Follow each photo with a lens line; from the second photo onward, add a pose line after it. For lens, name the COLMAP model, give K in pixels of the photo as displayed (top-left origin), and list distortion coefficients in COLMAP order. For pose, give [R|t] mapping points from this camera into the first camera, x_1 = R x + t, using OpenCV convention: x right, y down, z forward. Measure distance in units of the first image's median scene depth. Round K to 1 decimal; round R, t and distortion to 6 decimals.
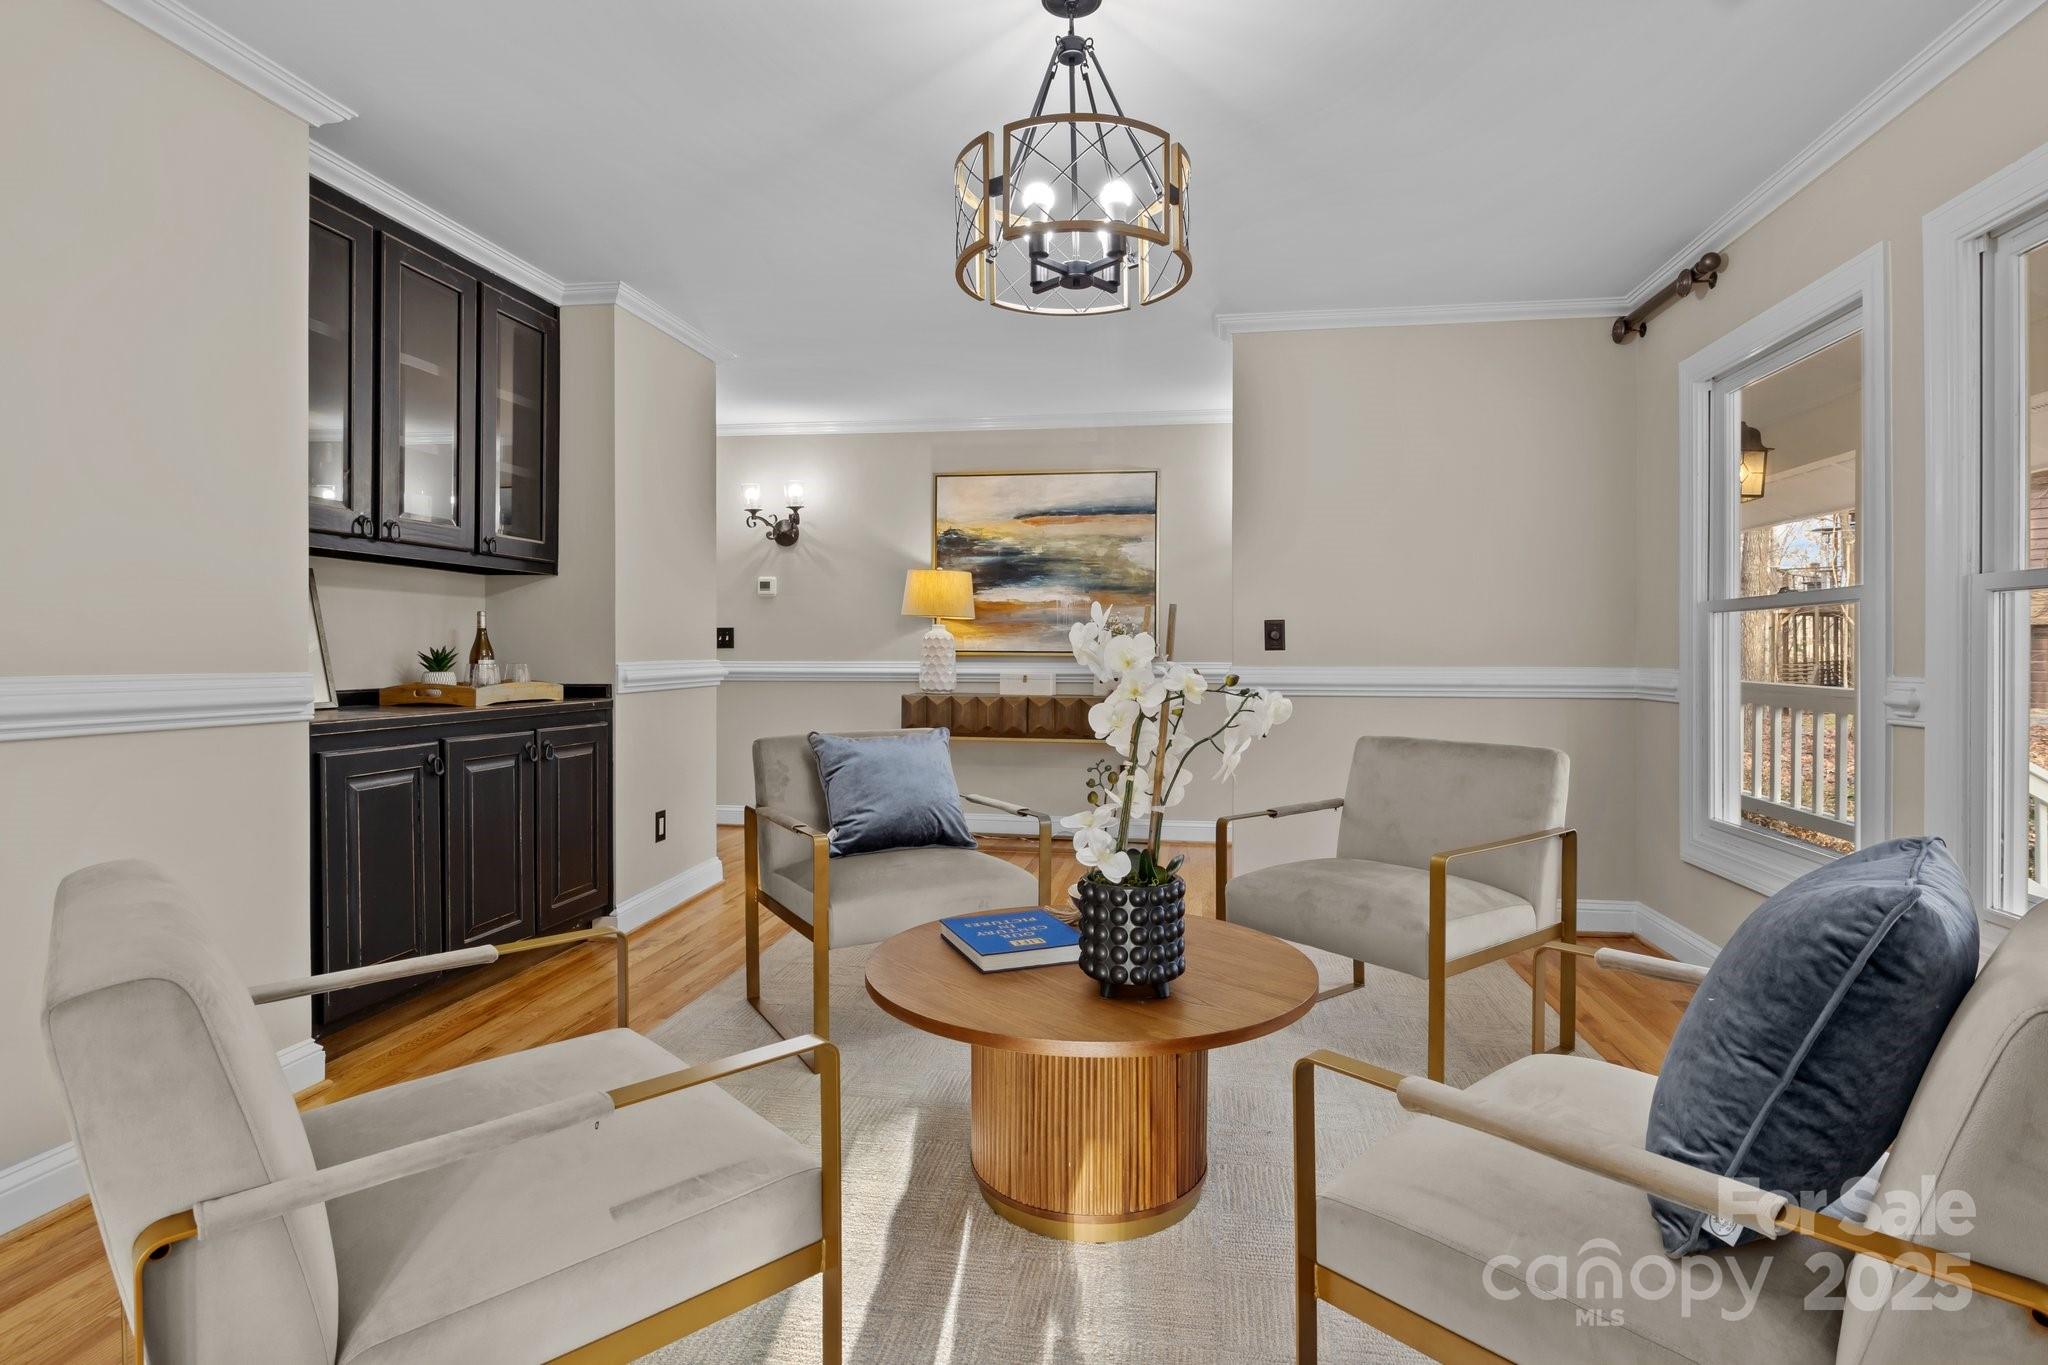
lens RADIAL K [[1031.5, 0, 1016.3], [0, 1031.5, 661.9], [0, 0, 1]] dist [-0.001087, 0.000821]
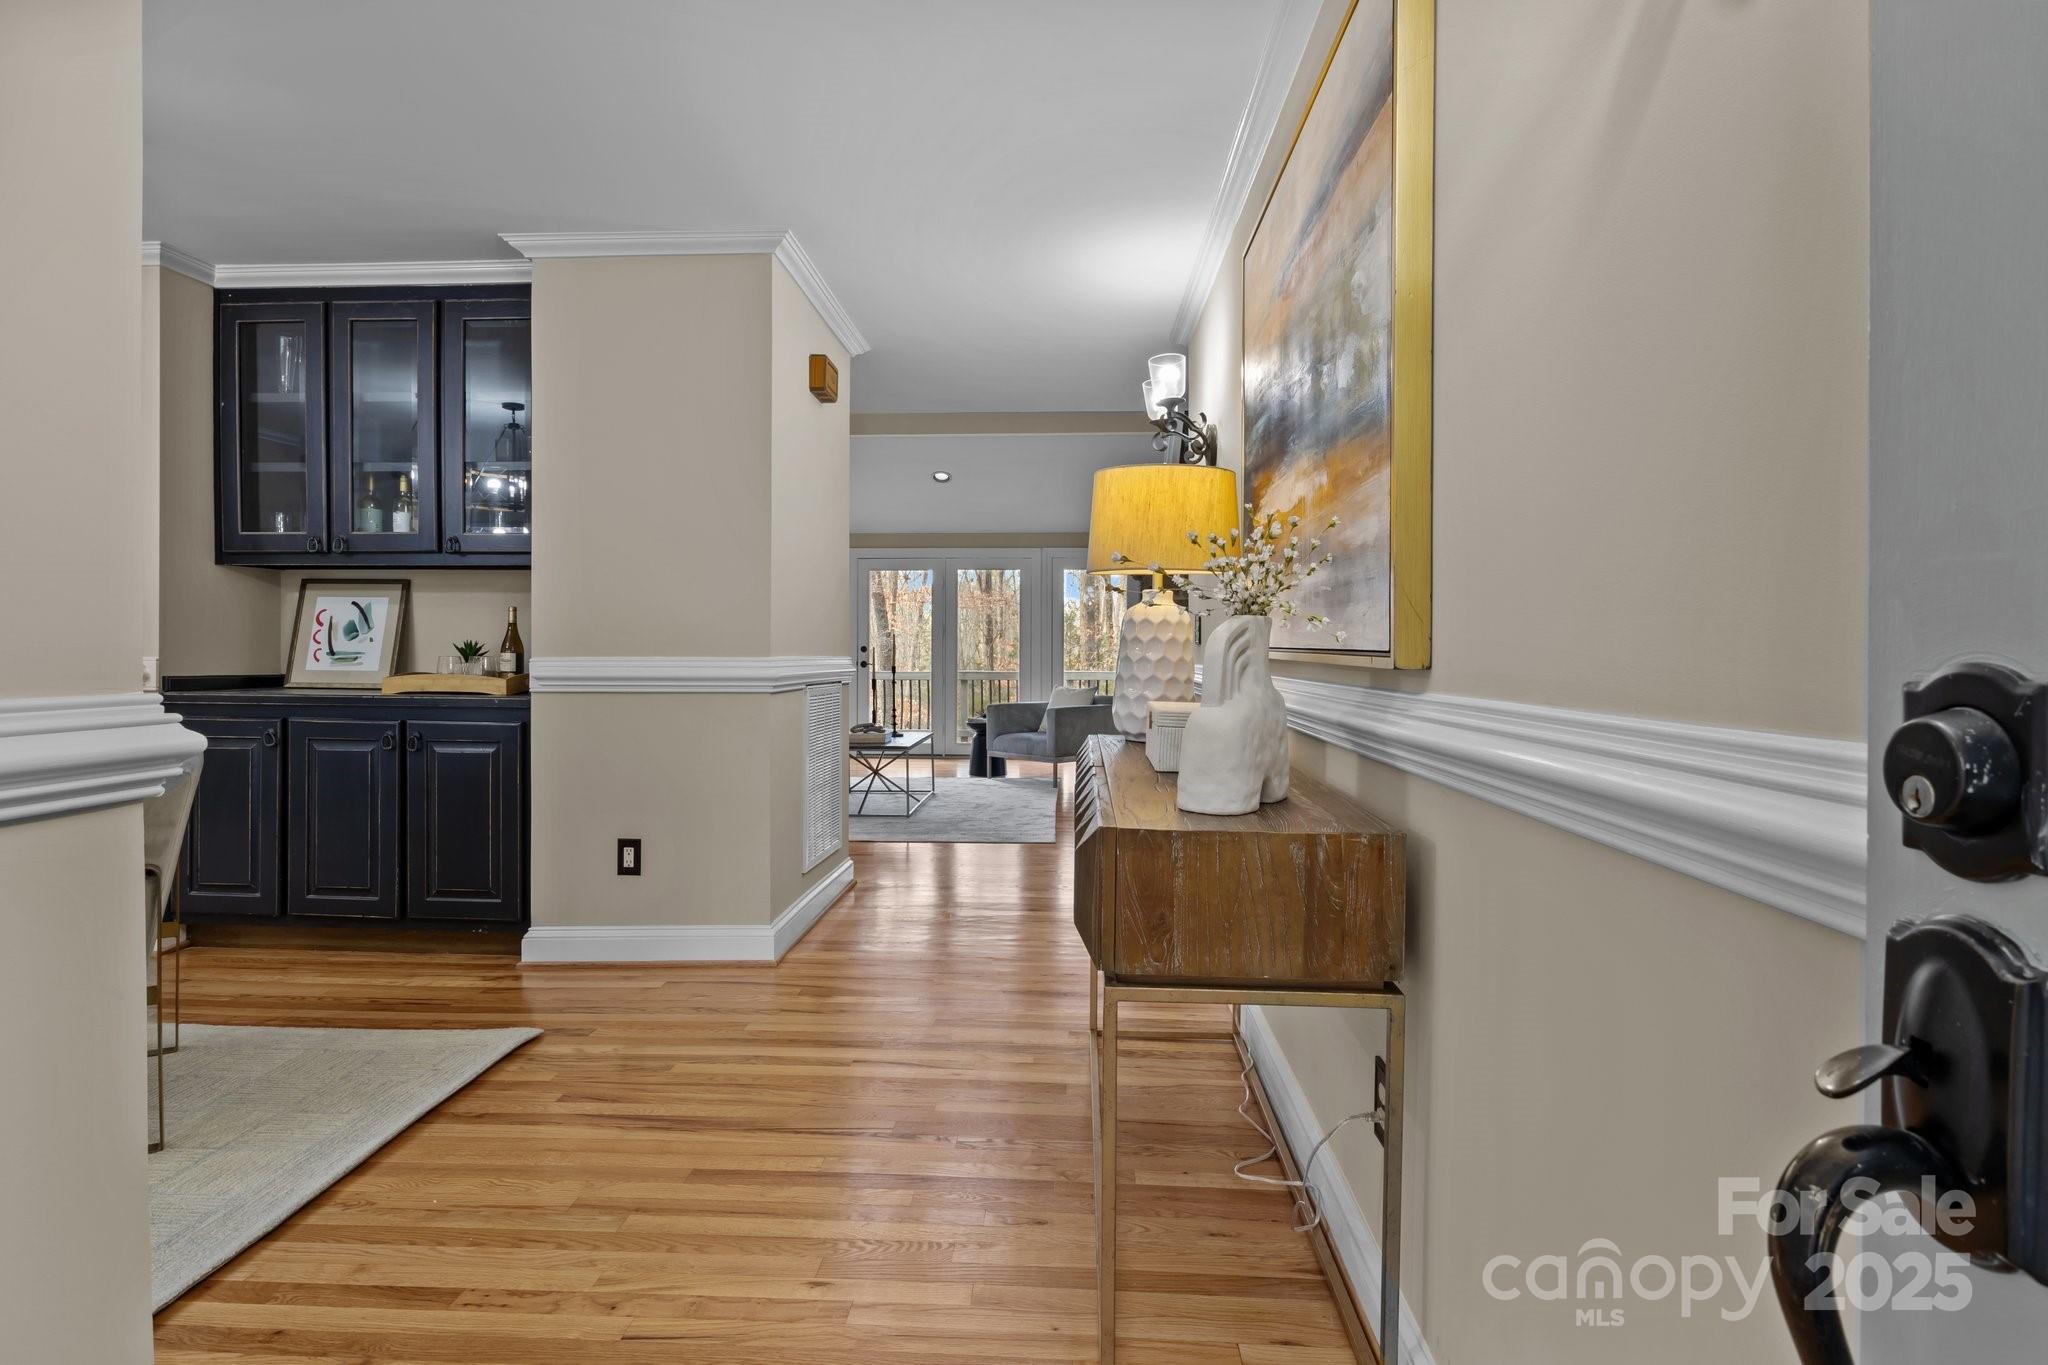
lens RADIAL K [[1031.5, 0, 1016.3], [0, 1031.5, 661.9], [0, 0, 1]] dist [-0.001087, 0.000821]
pose [[0.090382, 0.009223, -0.995864, 0.590132], [-0.011722, 0.999898, 0.008197, -0.006835], [0.995838, 0.010933, 0.090481, 1.463180]]
